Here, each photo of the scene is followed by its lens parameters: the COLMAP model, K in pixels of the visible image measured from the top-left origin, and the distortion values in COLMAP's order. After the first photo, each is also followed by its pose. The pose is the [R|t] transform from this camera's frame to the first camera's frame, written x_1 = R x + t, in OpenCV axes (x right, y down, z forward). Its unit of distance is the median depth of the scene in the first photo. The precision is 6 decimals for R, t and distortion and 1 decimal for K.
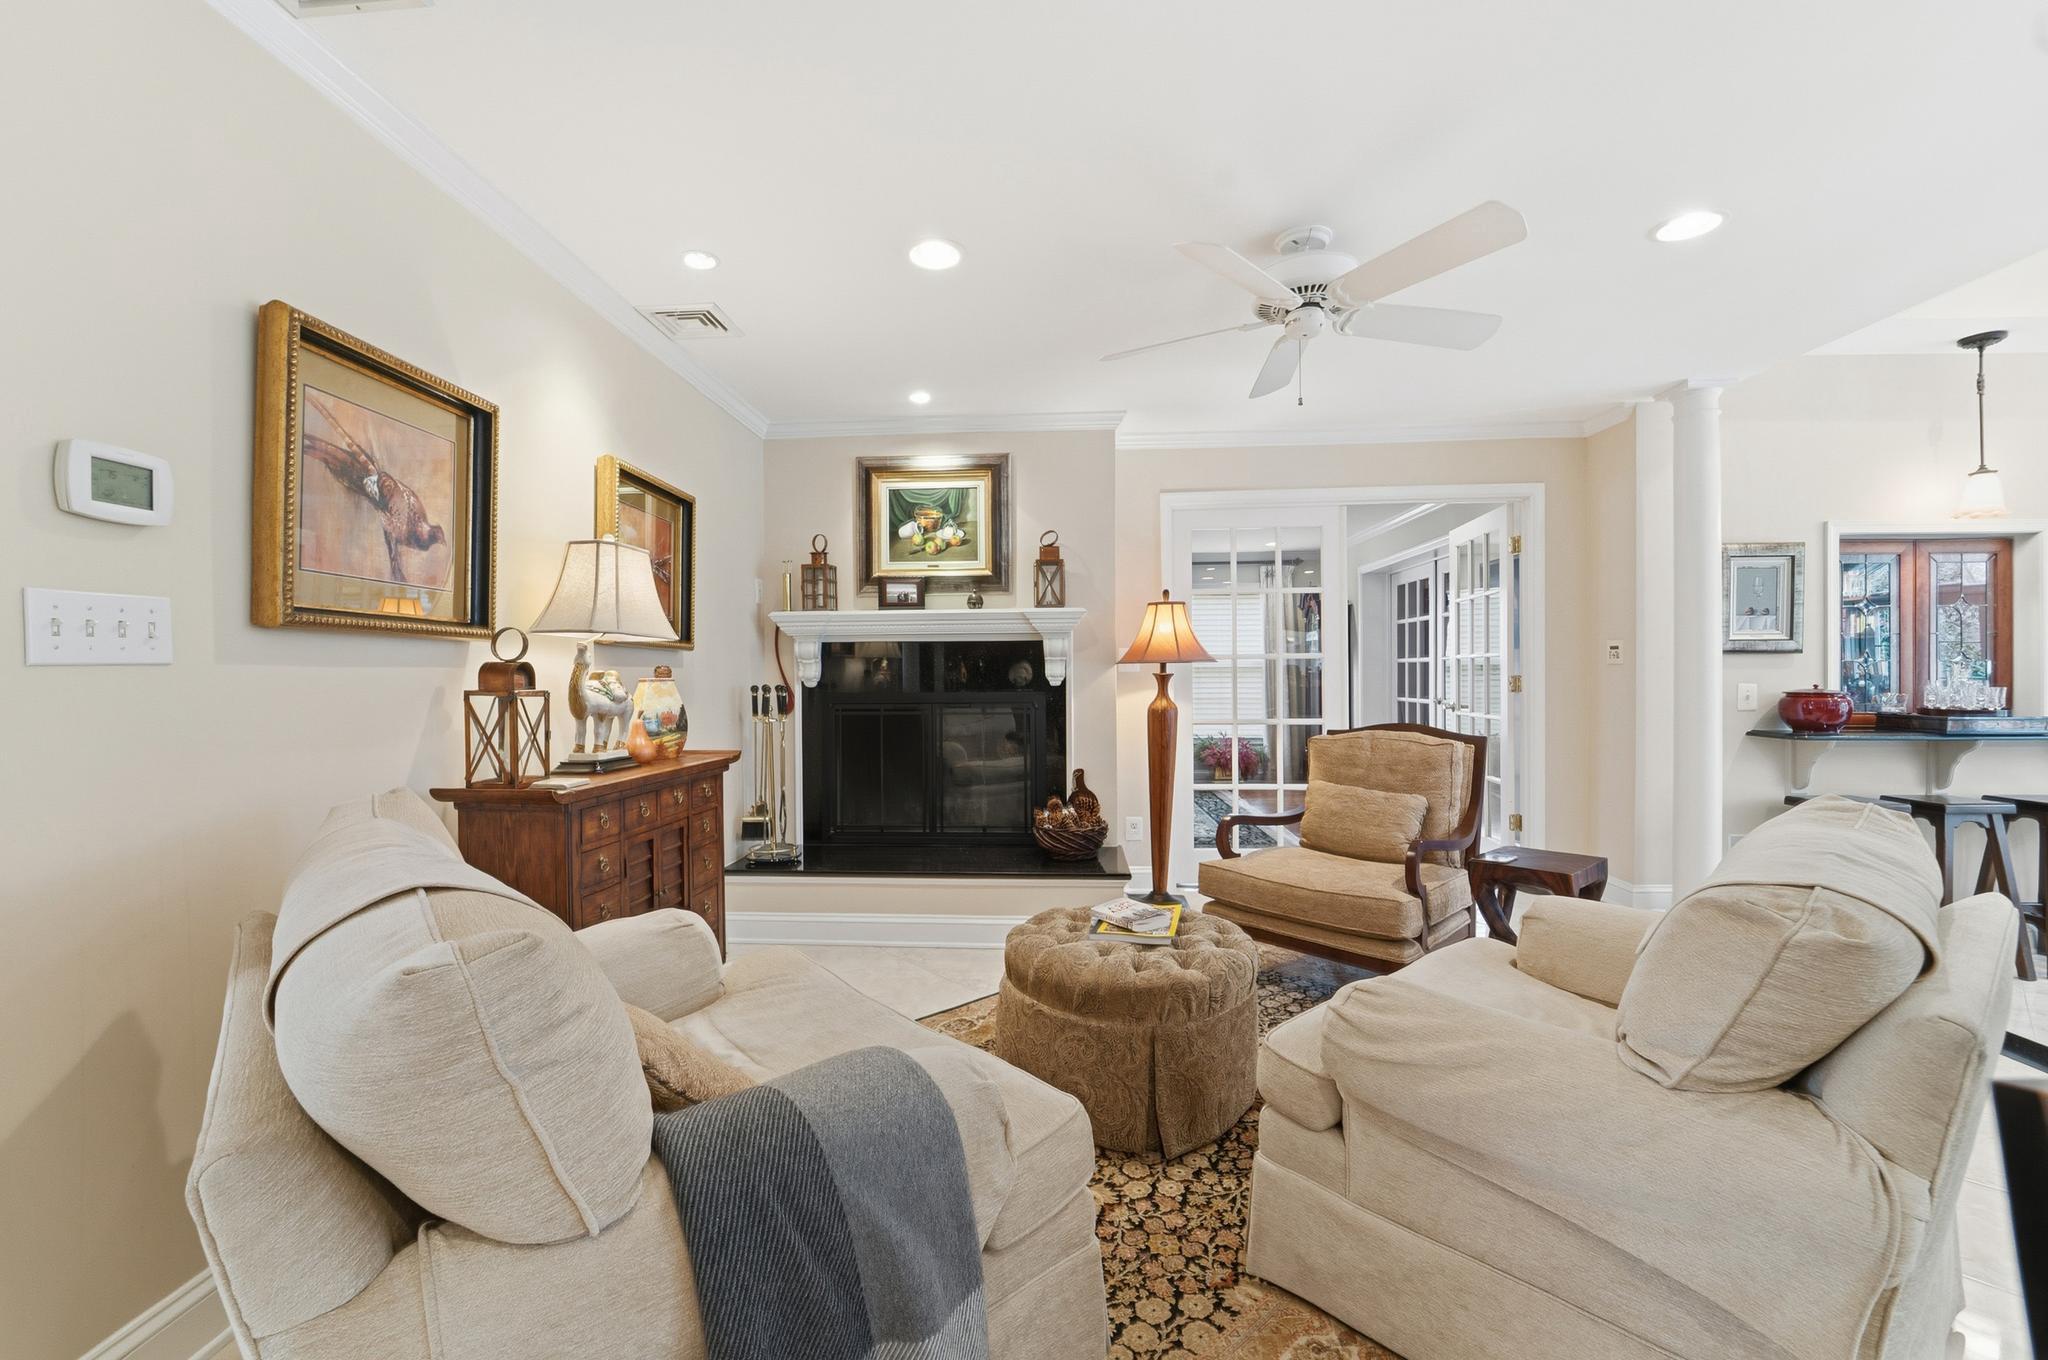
lens RADIAL K [[788.6, 0, 1024.0], [0, 788.6, 680.0], [0, 0, 1]] dist [-0.001168, -0.000029]
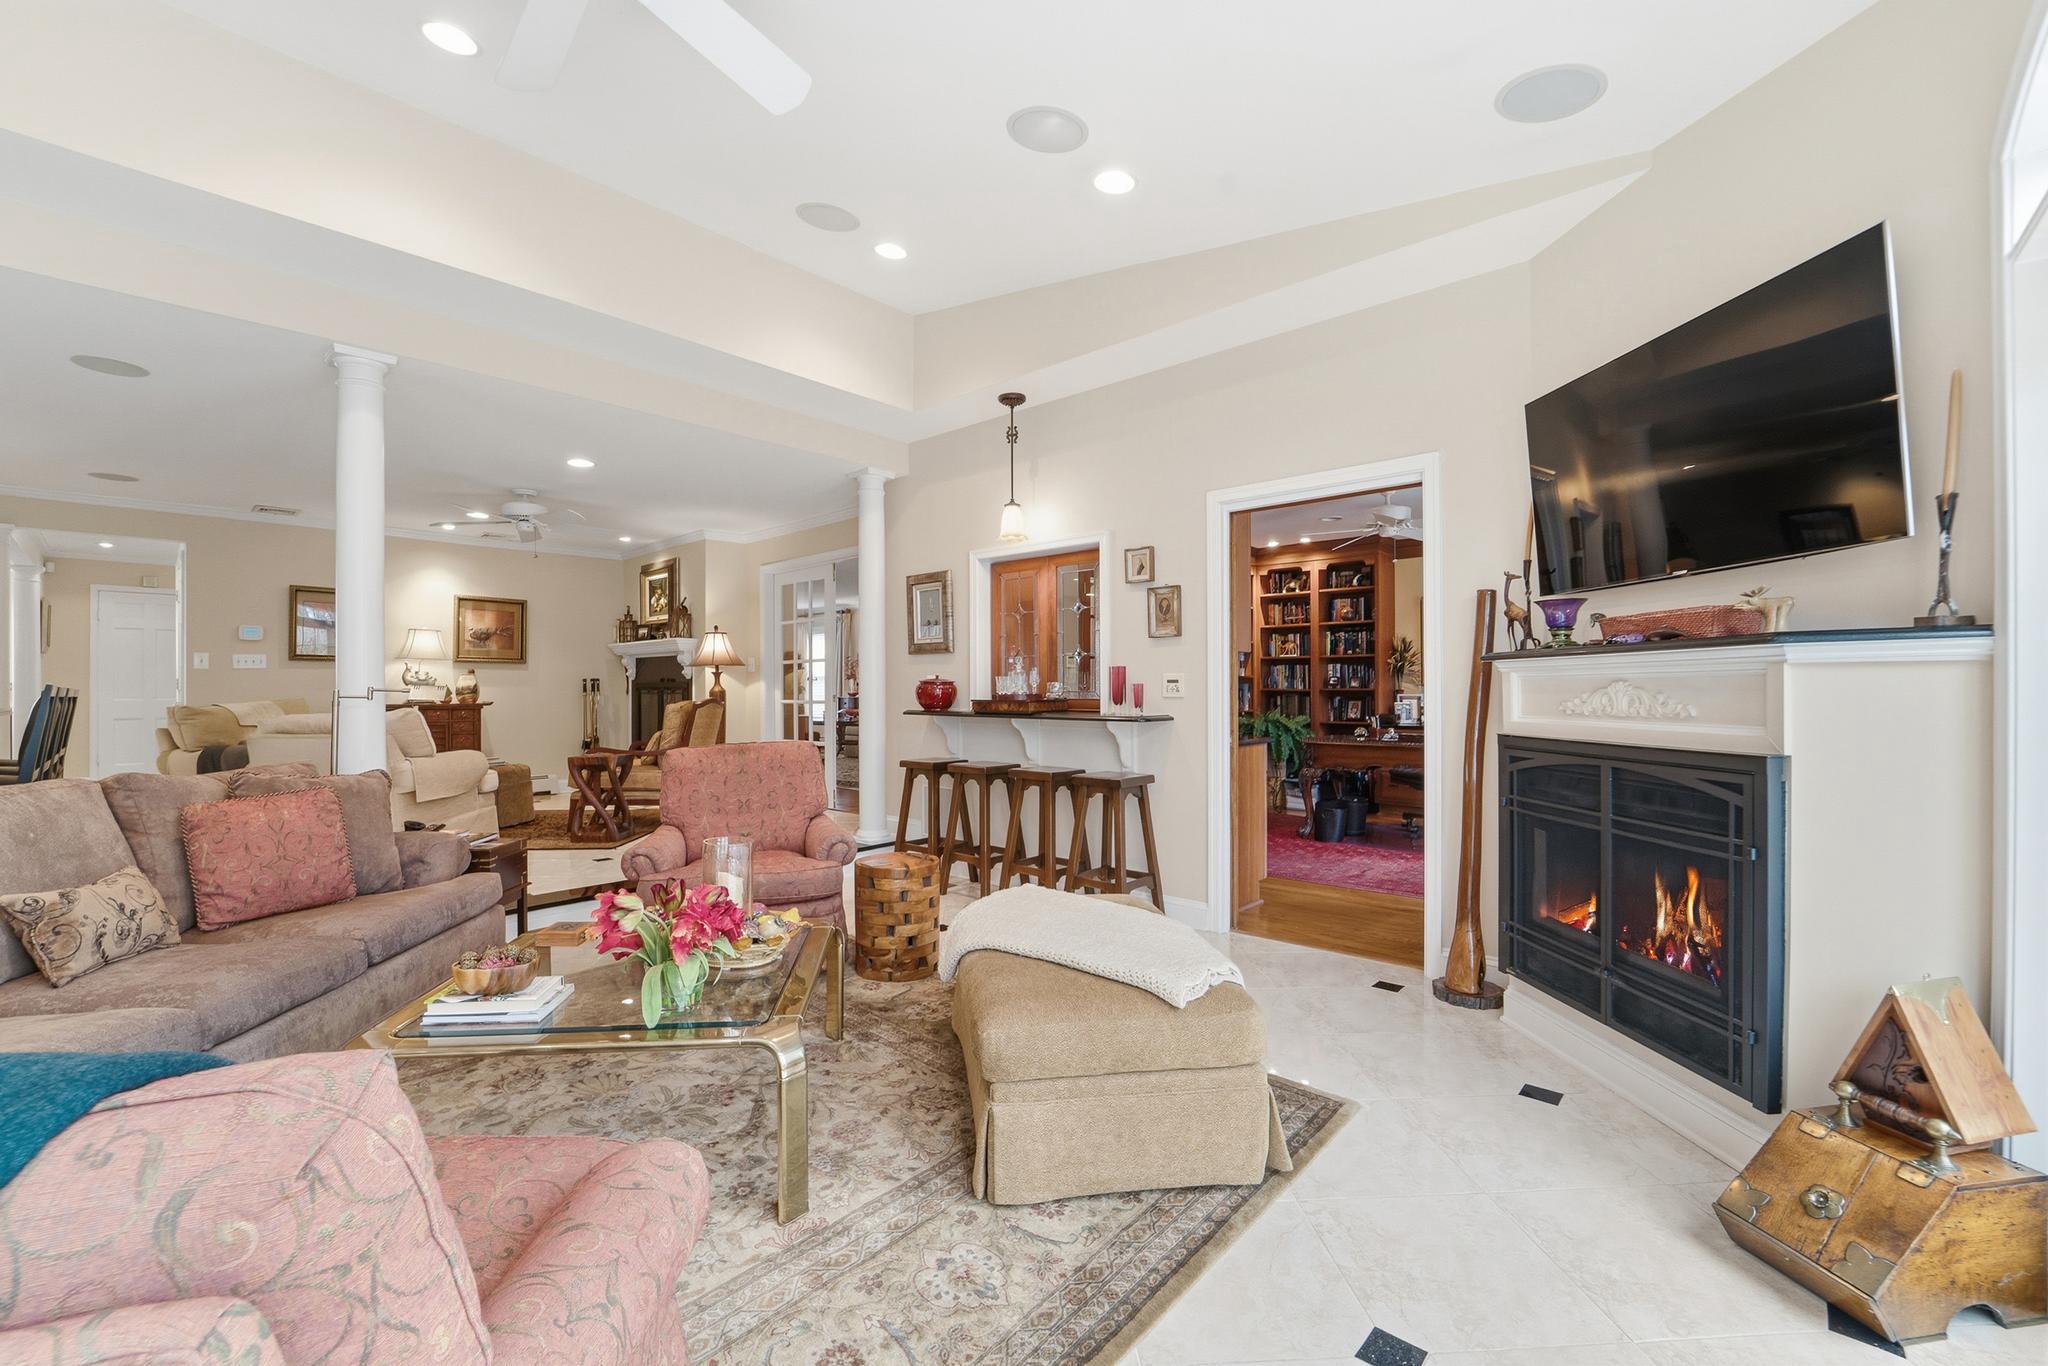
lens RADIAL K [[829.6, 0, 1067.3], [0, 829.6, 683.9], [0, 0, 1]] dist [0.032006, 0.000036]
pose [[0.776785, 0.000738, -0.629765, 2.035728], [-0.002579, 0.999995, -0.002009, 0.022337], [0.629760, 0.003185, 0.776783, 0.023807]]
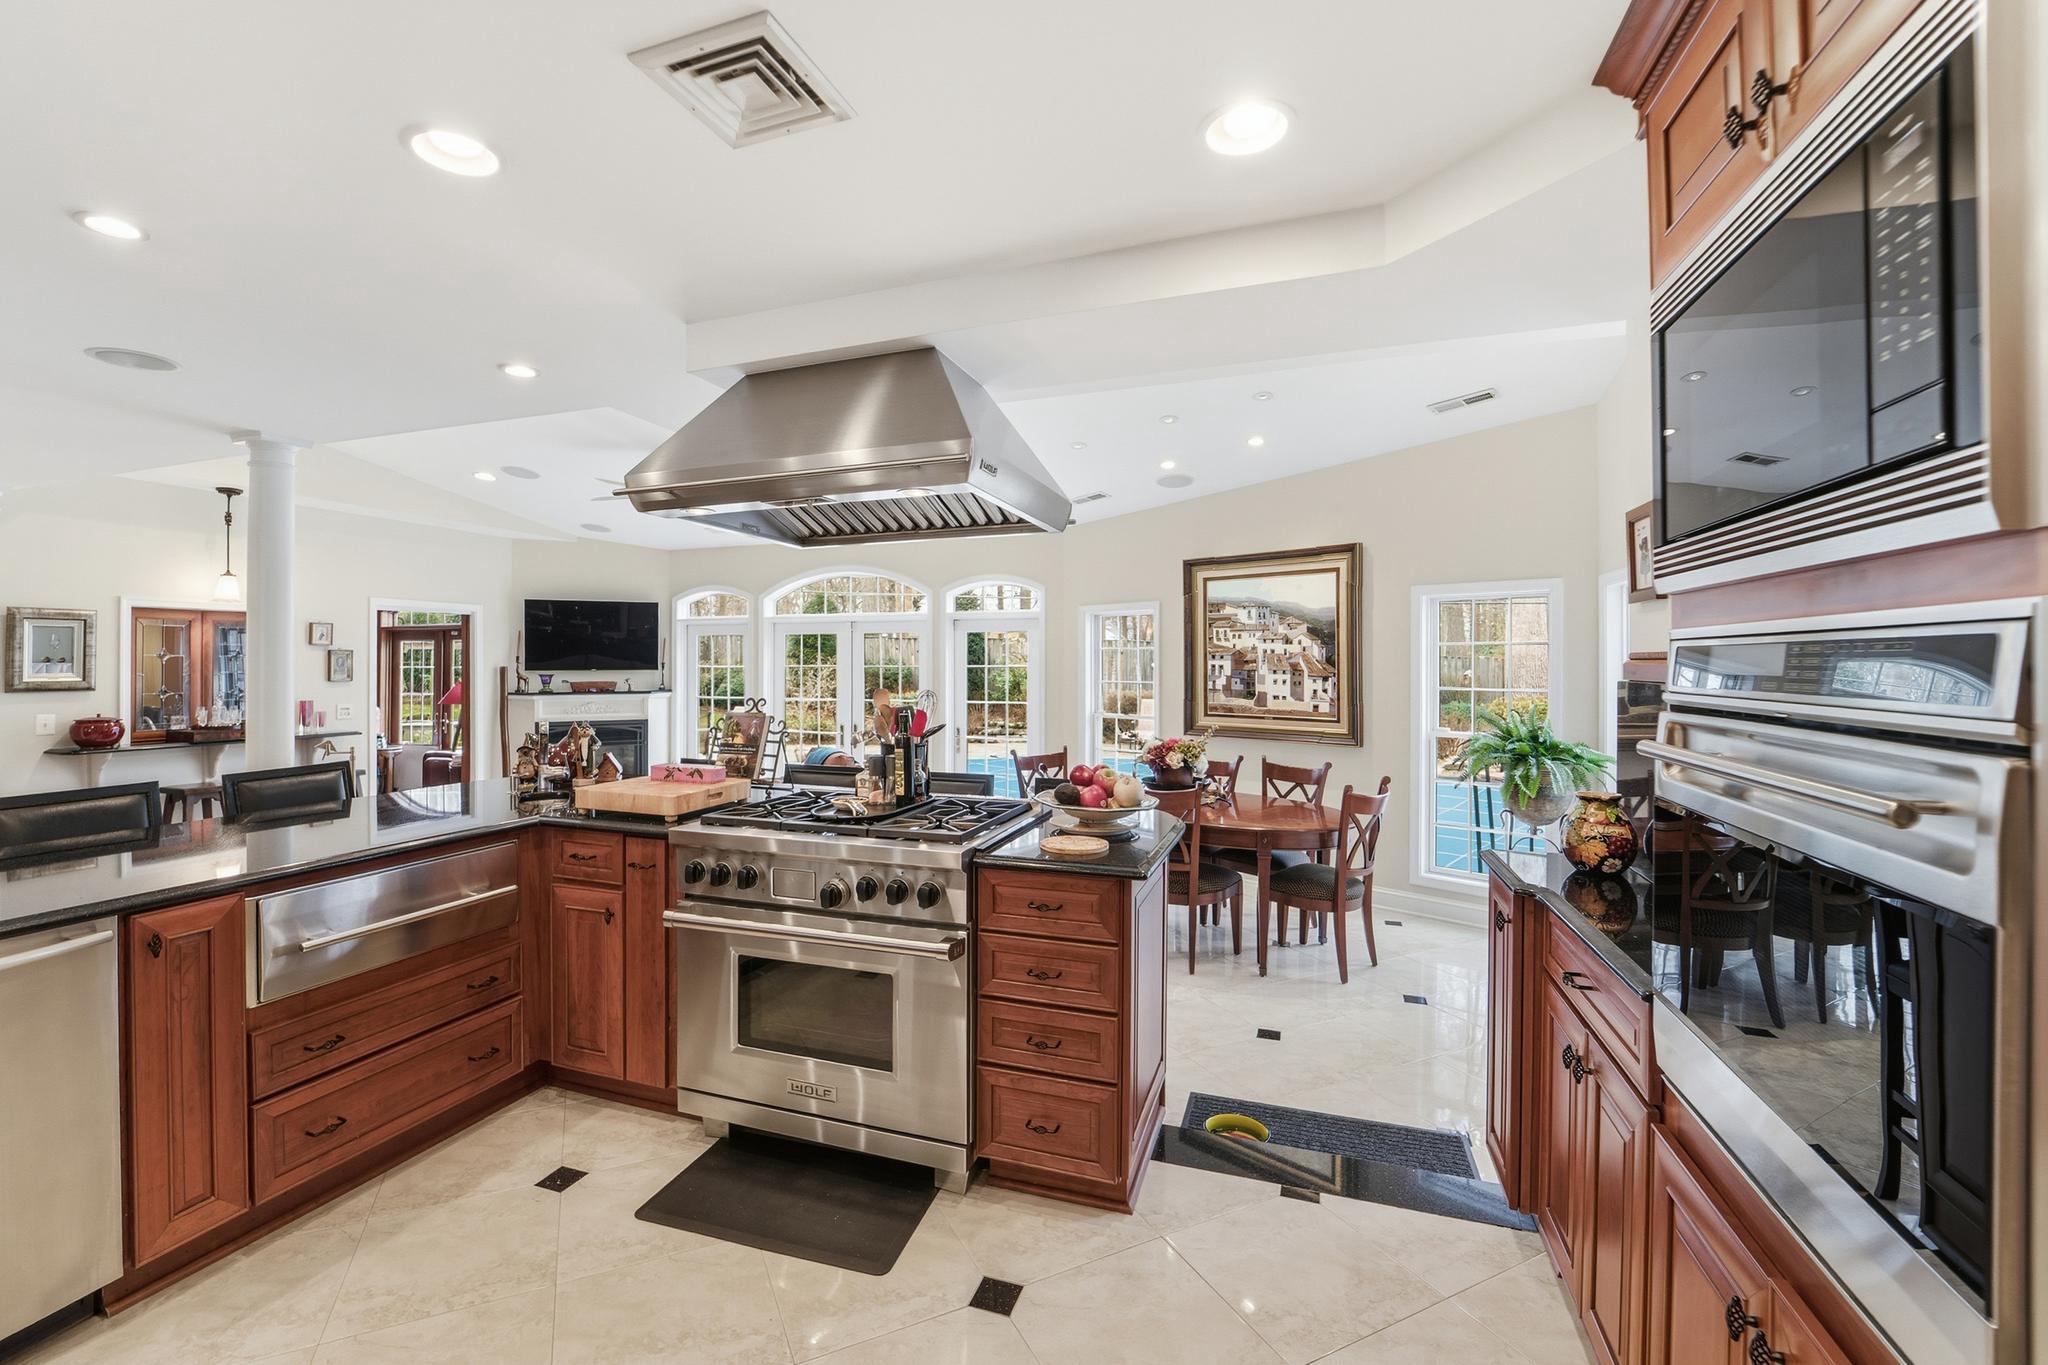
lens RADIAL K [[842.5, 0, 1000.0], [0, 842.5, 669.2], [0, 0, 1]] dist [-0.025097, 0.000251]
pose [[0.330378, 0.002931, 0.943844, 0.162925], [0.007163, 0.999959, -0.005613, -0.052214], [-0.943822, 0.008616, 0.330343, -0.965310]]
